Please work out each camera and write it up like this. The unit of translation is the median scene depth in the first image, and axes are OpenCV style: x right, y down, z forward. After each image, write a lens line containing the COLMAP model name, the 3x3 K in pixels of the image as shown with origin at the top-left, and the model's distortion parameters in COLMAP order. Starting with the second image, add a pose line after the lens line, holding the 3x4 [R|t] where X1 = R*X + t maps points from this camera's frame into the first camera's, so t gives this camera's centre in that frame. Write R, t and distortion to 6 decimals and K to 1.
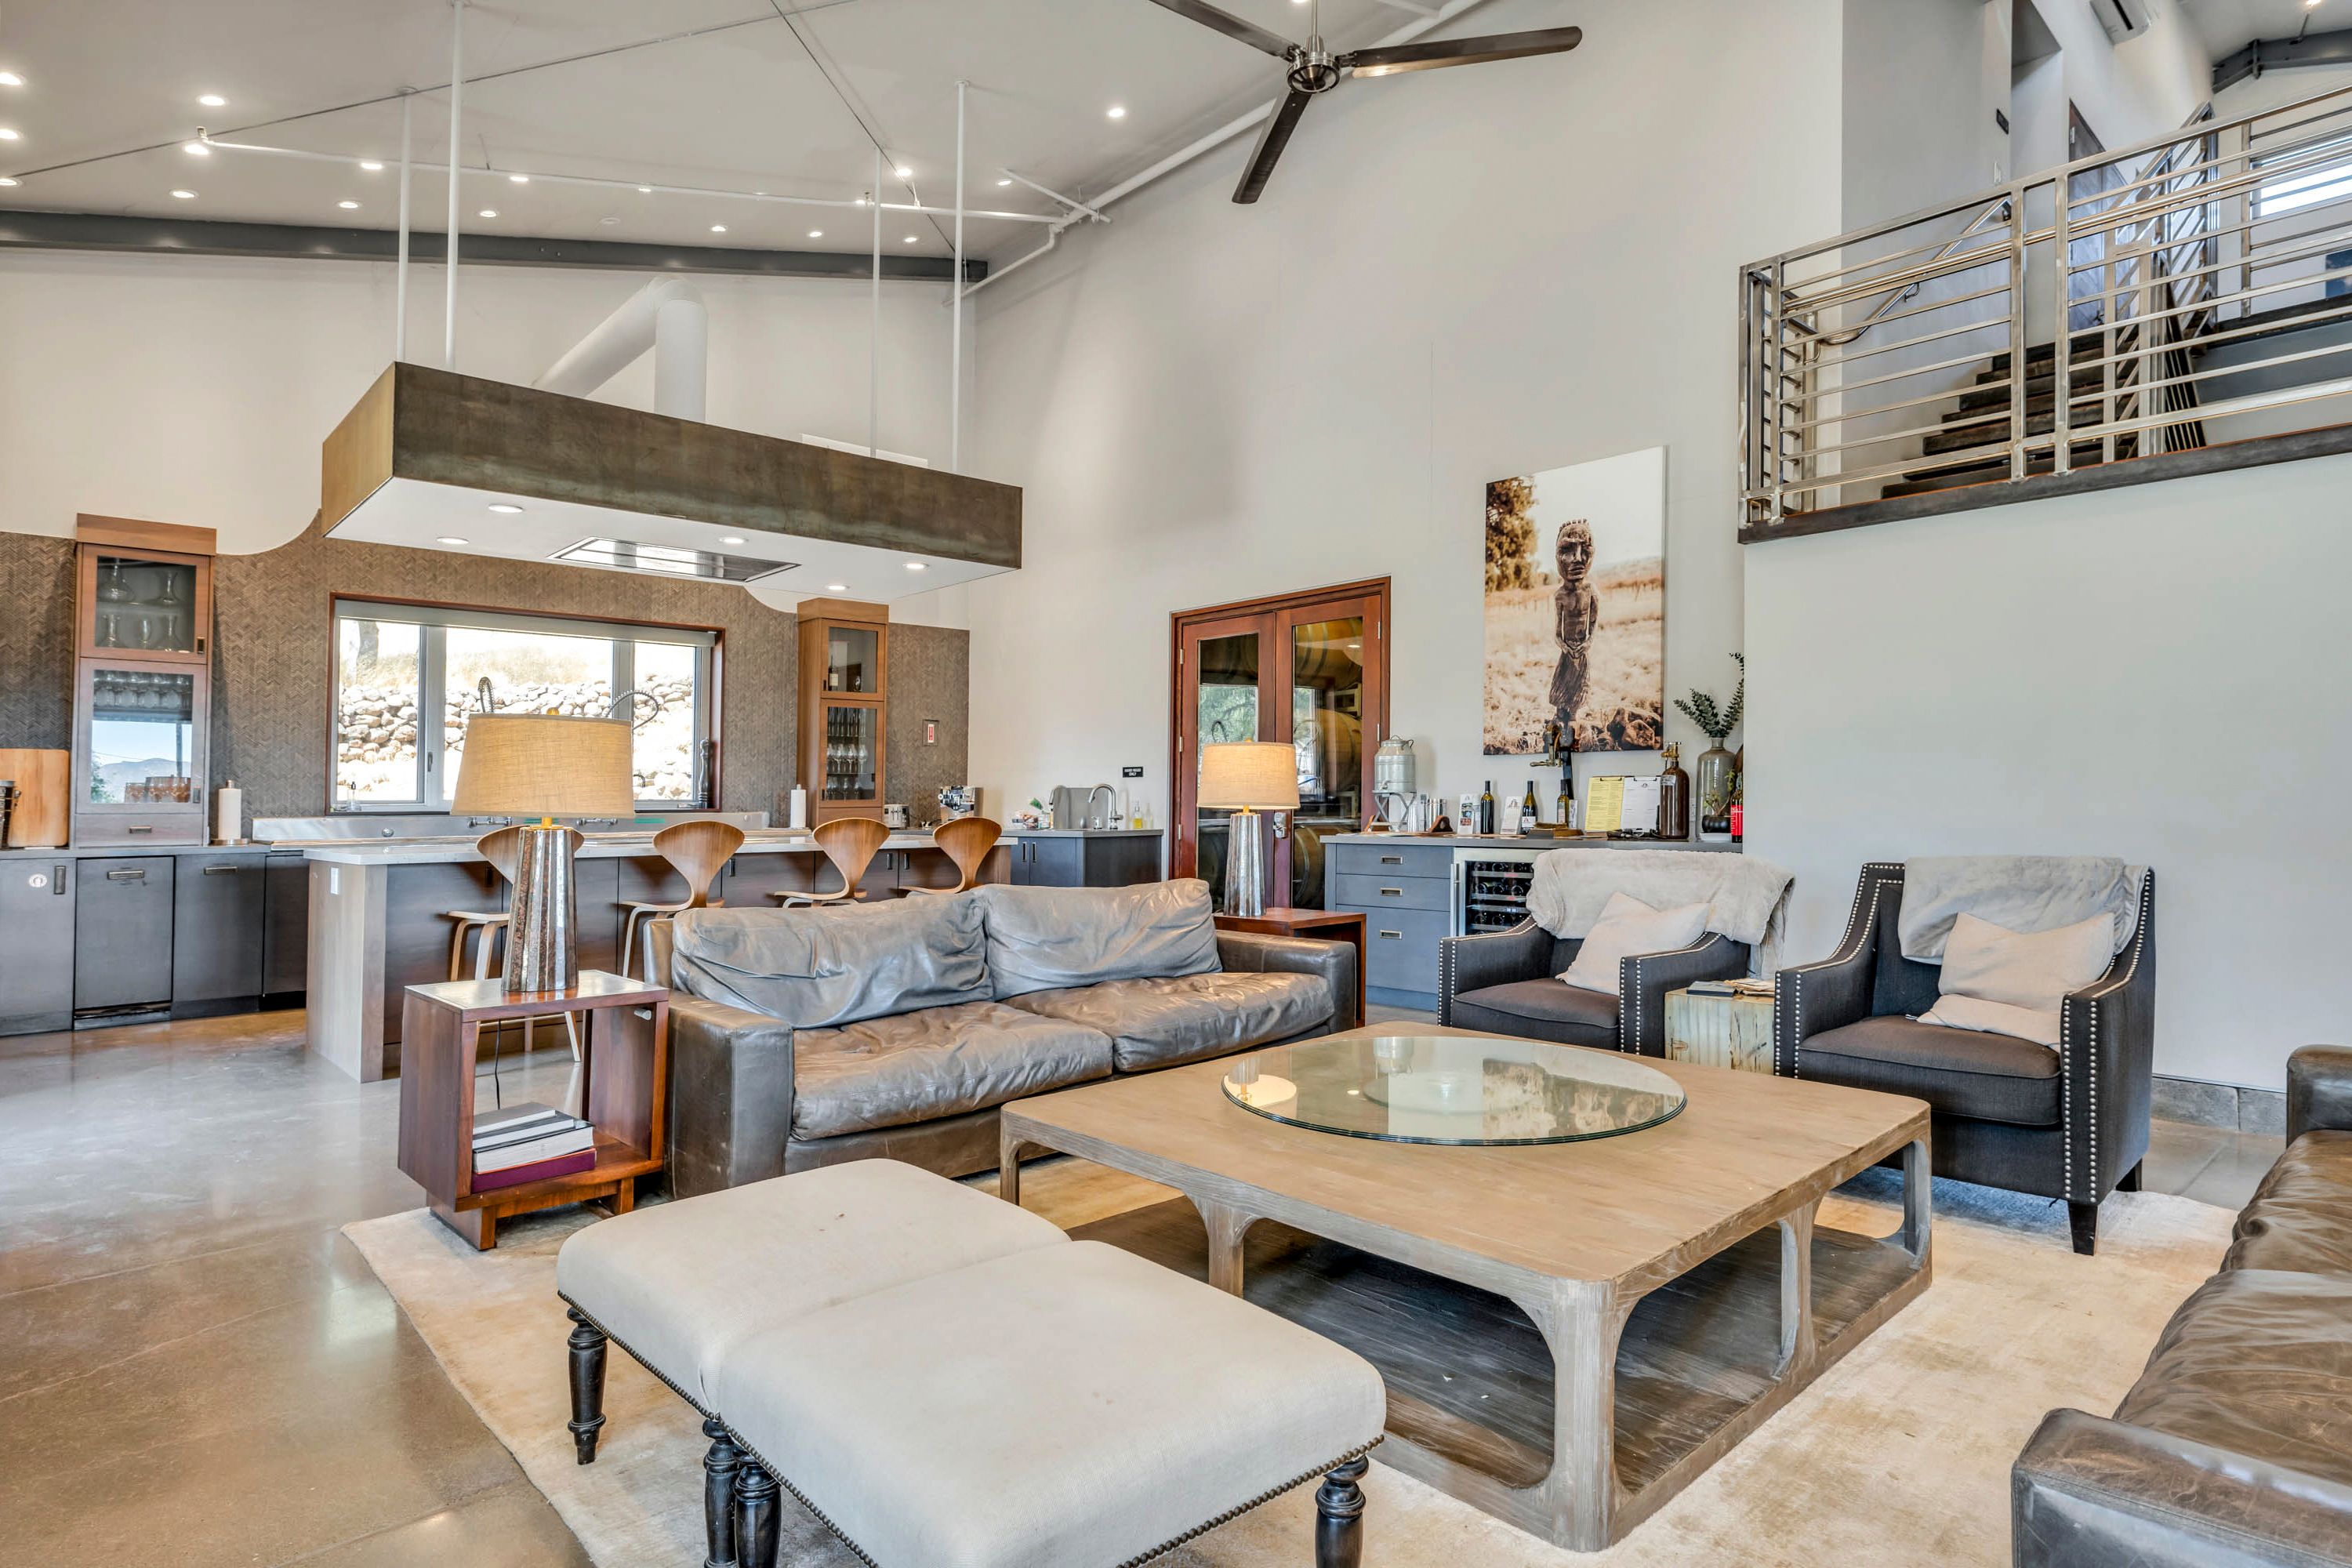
lens RADIAL K [[1225.8, 0, 1235.0], [0, 1225.8, 744.1], [0, 0, 1]] dist [-0.002304, 0.000899]
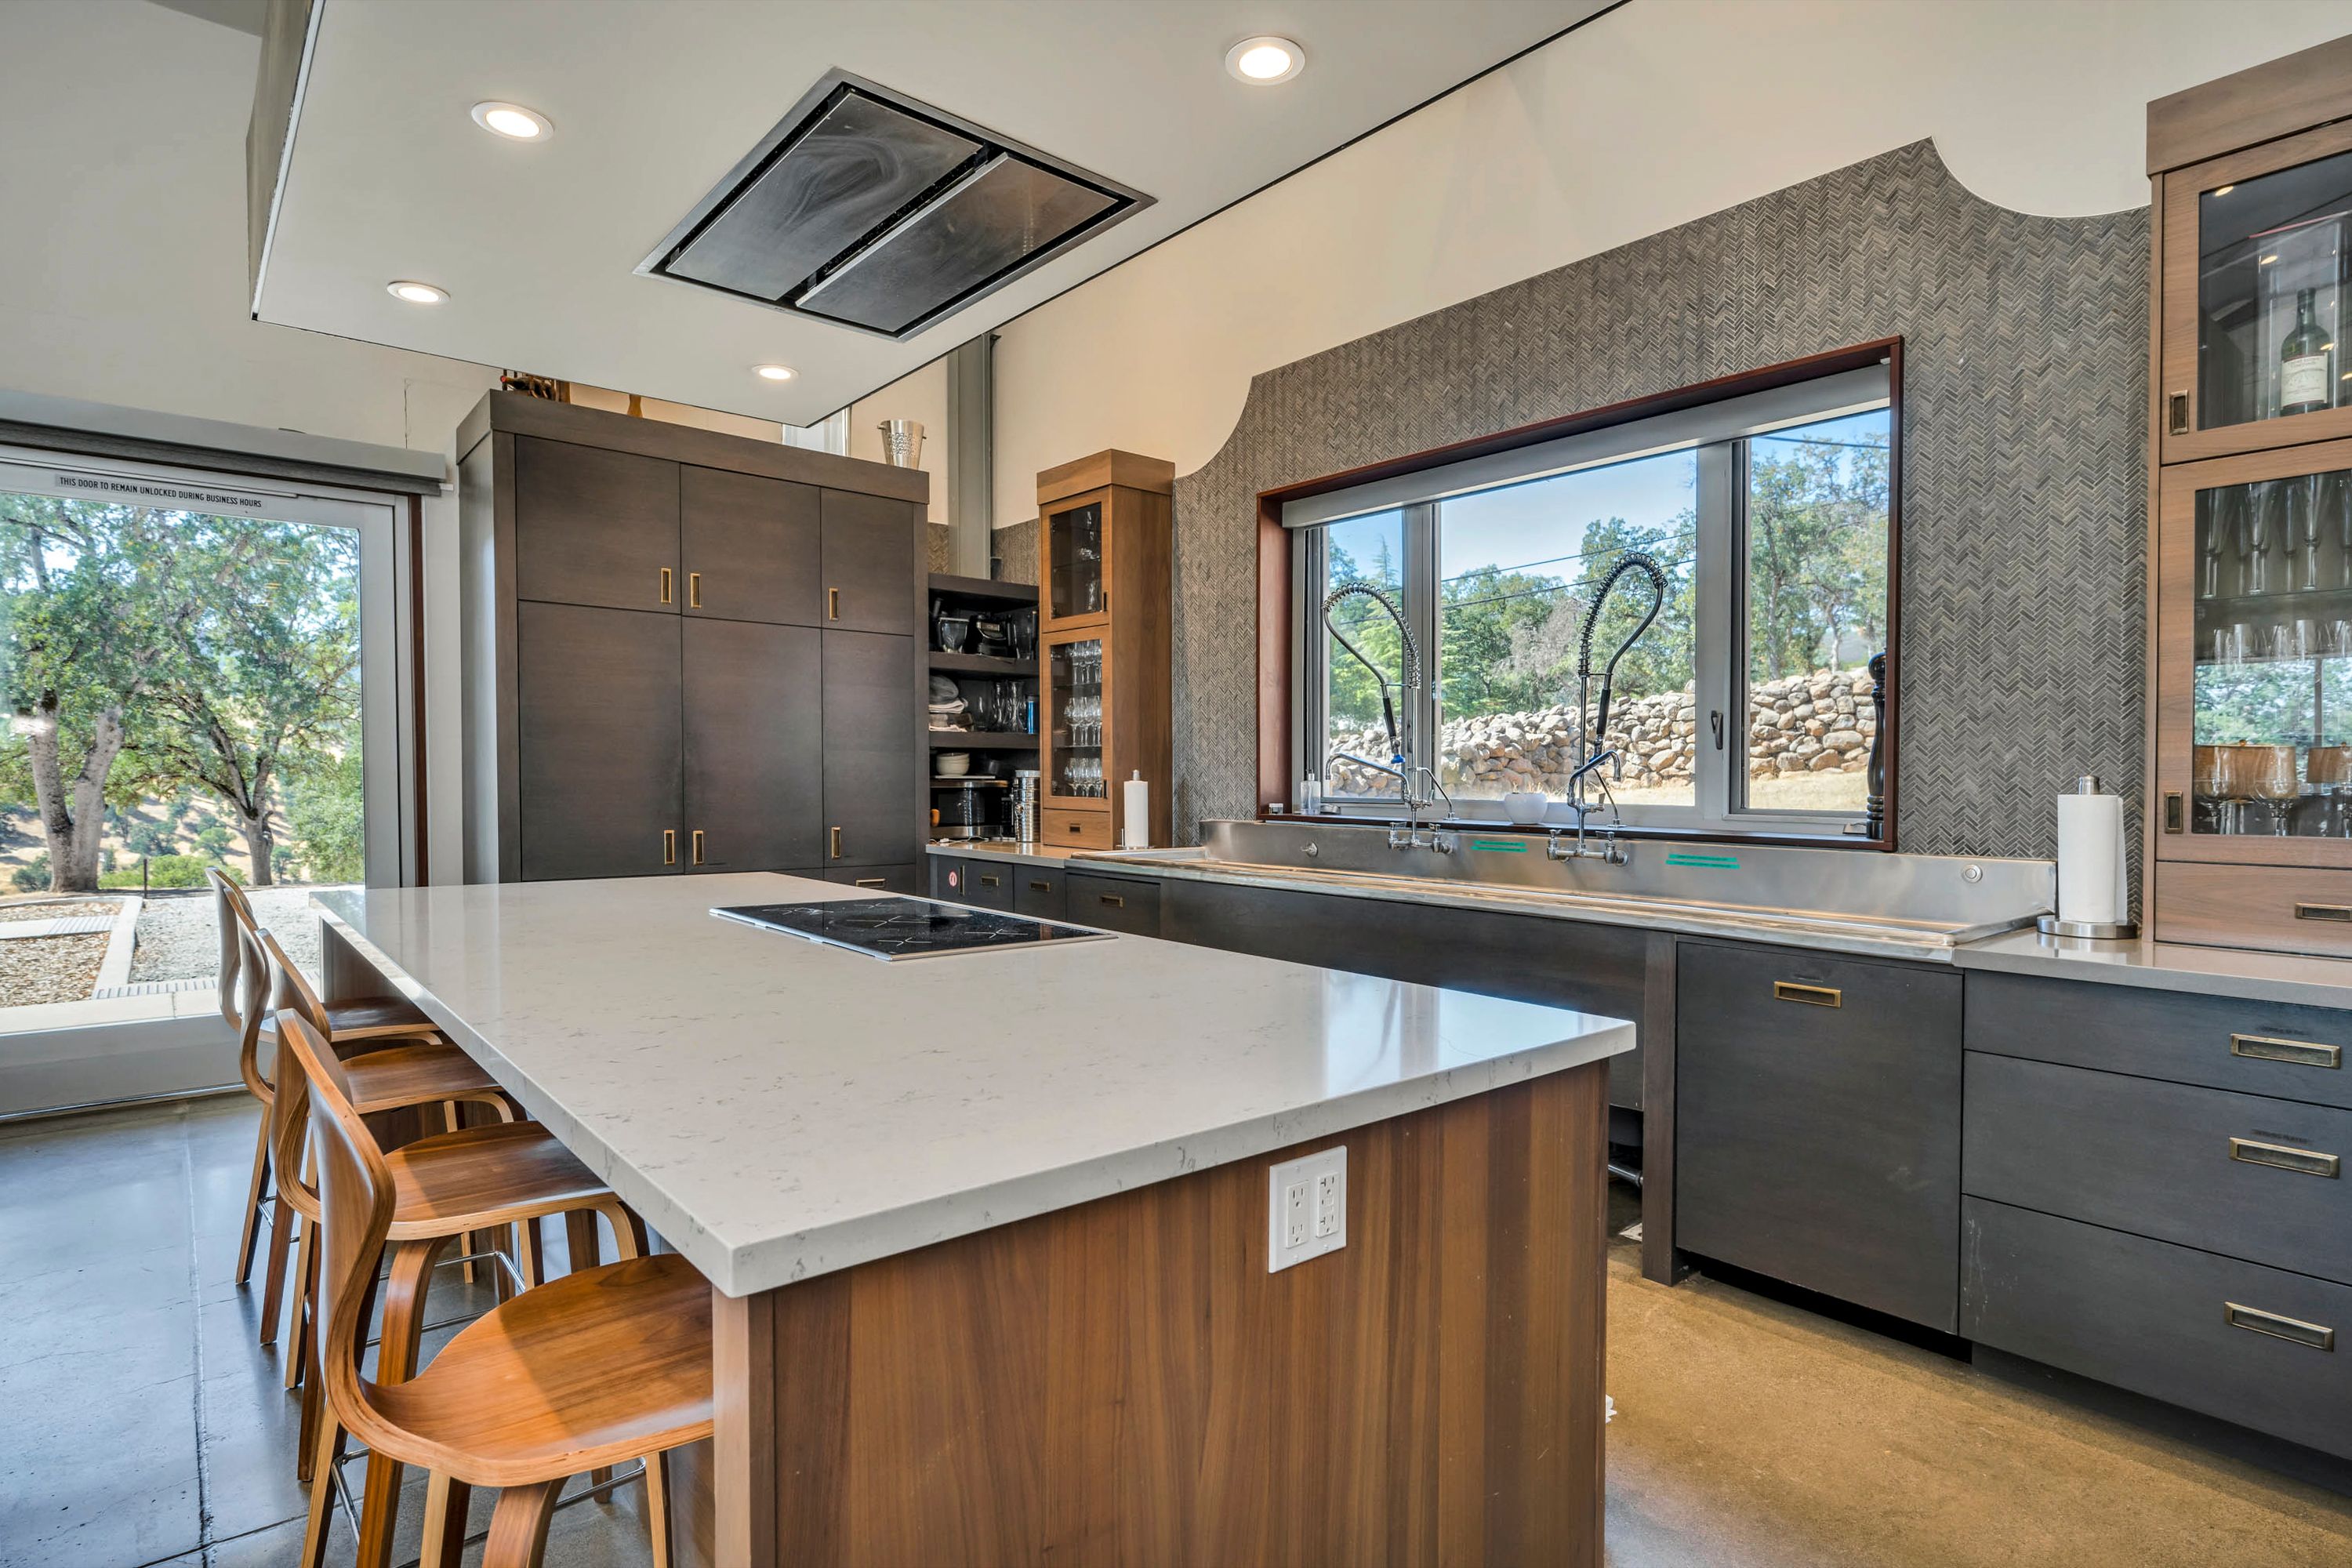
lens RADIAL K [[1216.8, 0, 1163.4], [0, 1216.8, 787.9], [0, 0, 1]] dist [-0.003875, -0.000861]
pose [[-0.082689, 0.024146, -0.996283, -0.062255], [0.047664, 0.998658, 0.020248, 0.026743], [0.995435, -0.045812, -0.083729, 1.118970]]
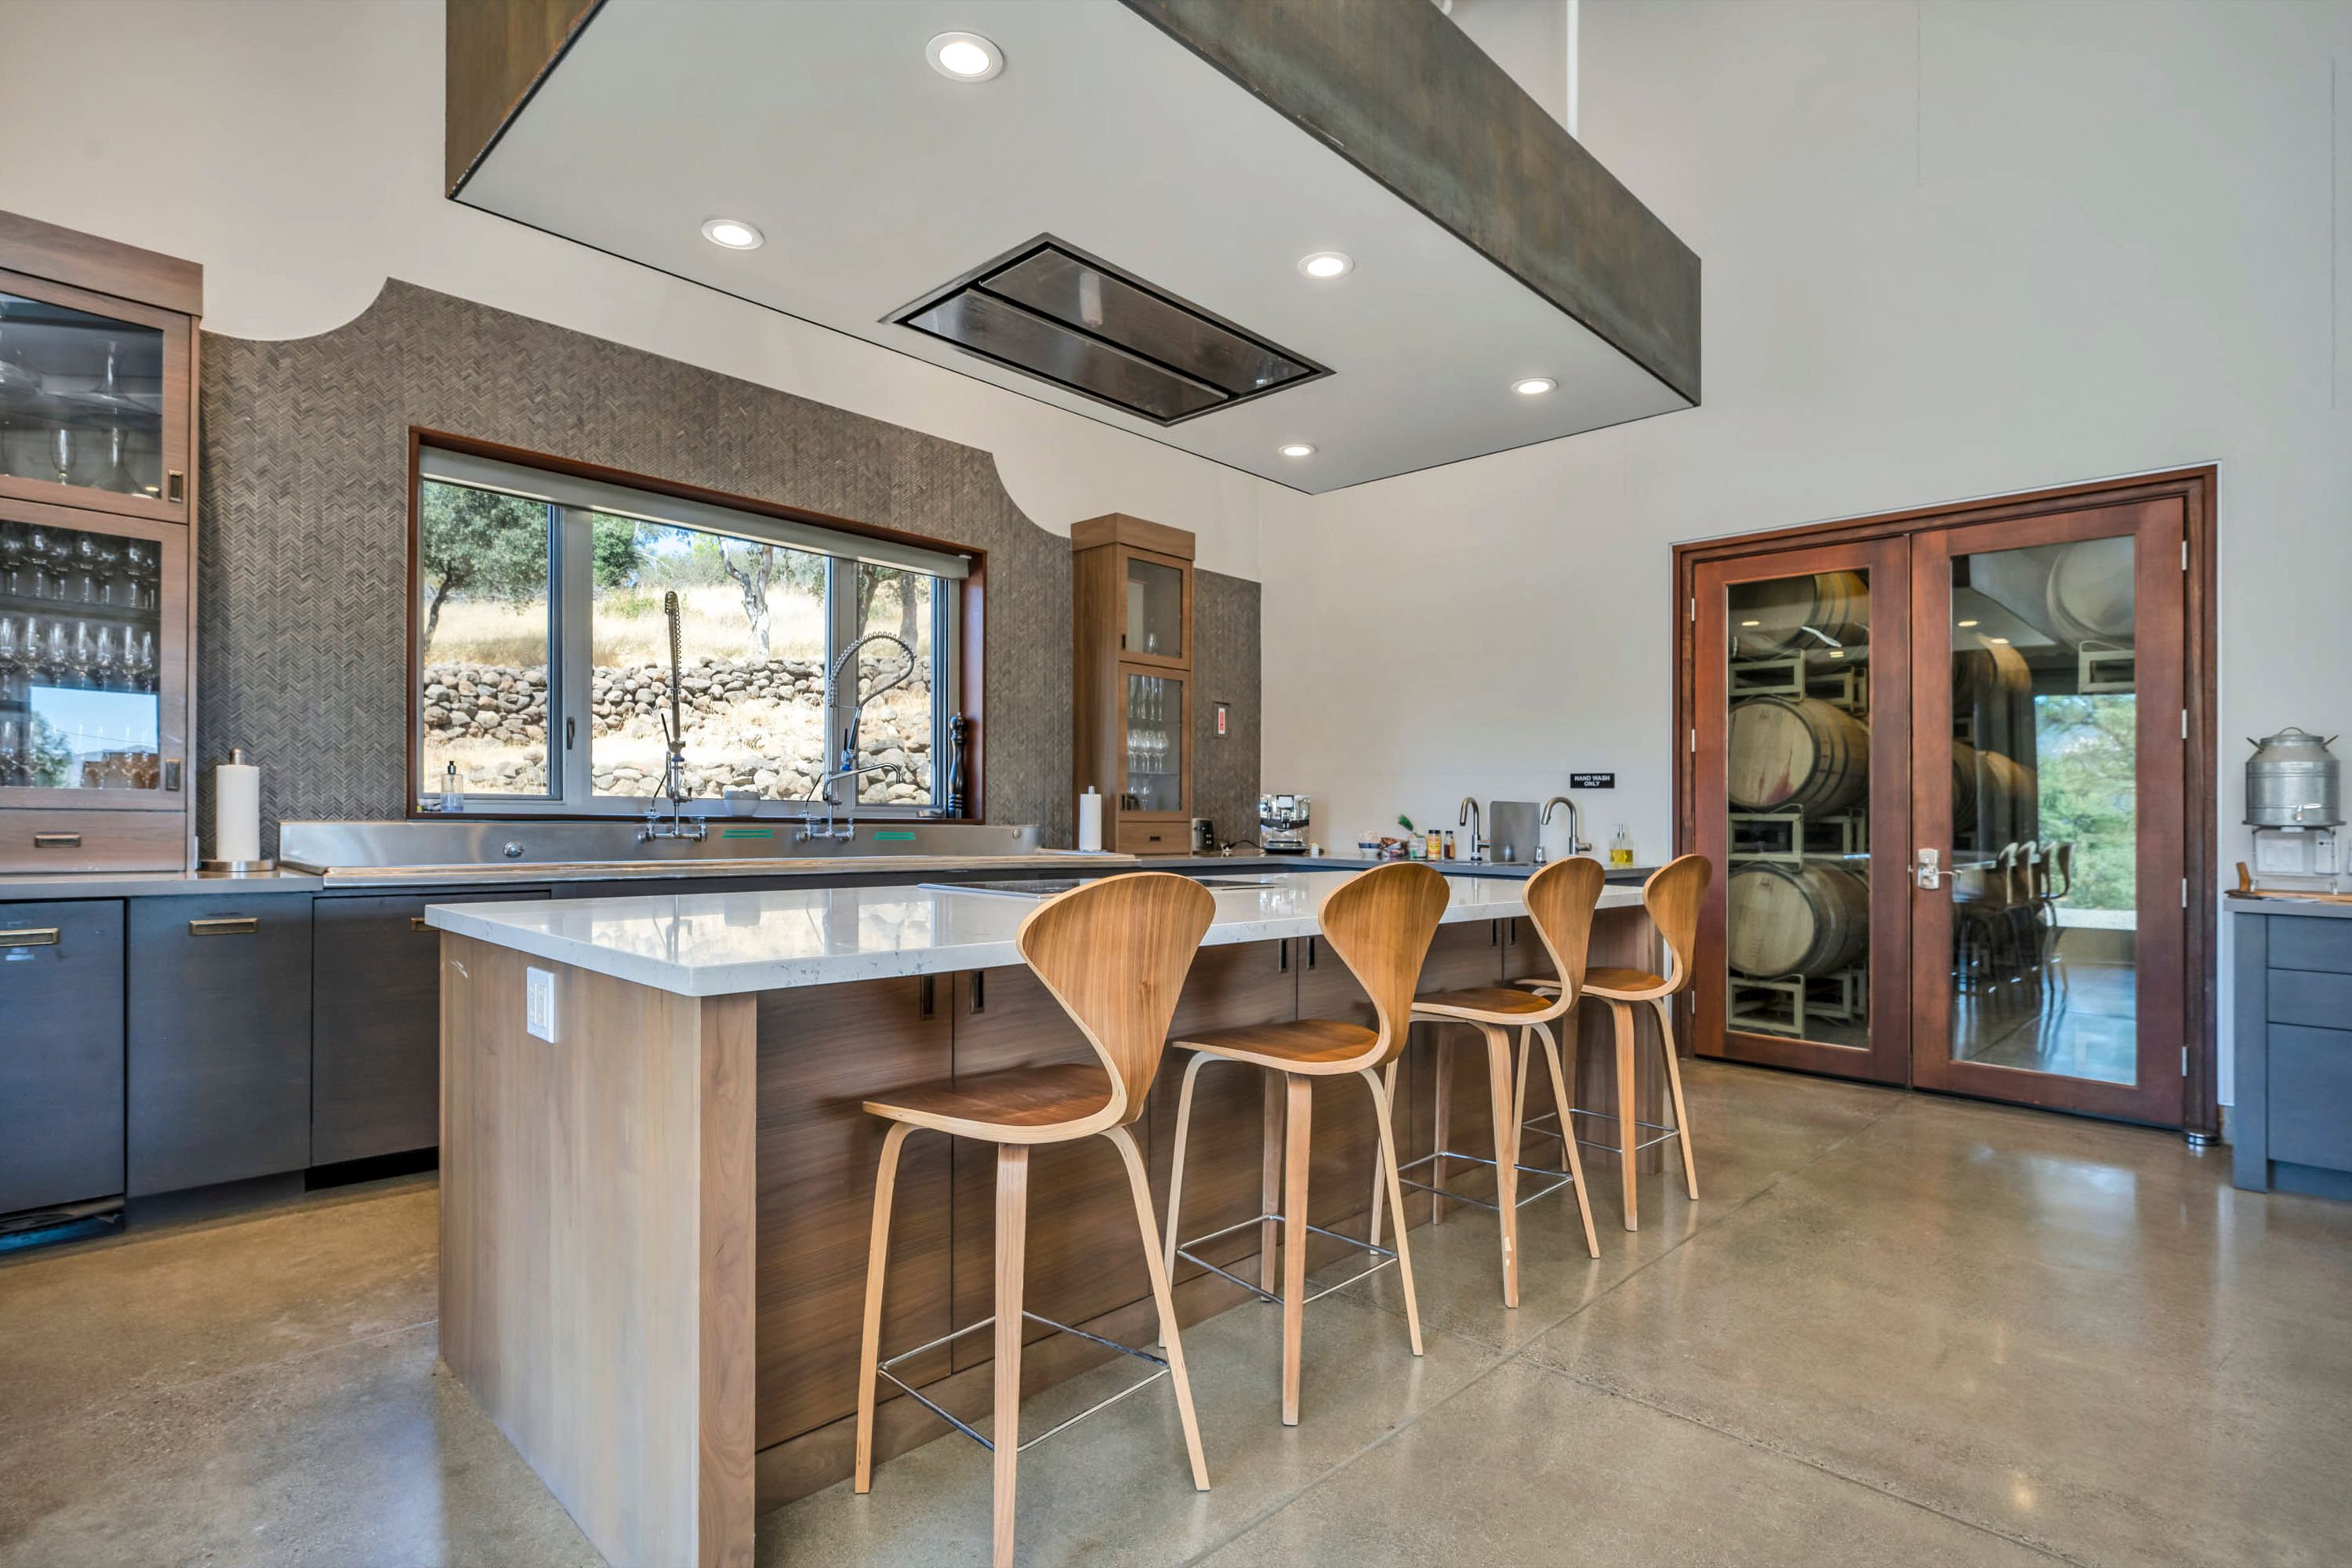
lens RADIAL K [[1134.0, 0, 1215.7], [0, 1134.0, 816.8], [0, 0, 1]] dist [-0.000581, -0.000328]
pose [[0.999106, 0.024970, 0.034110, -0.425640], [-0.026596, 0.998488, 0.048103, 0.024538], [-0.032857, -0.048967, 0.998260, 0.509663]]
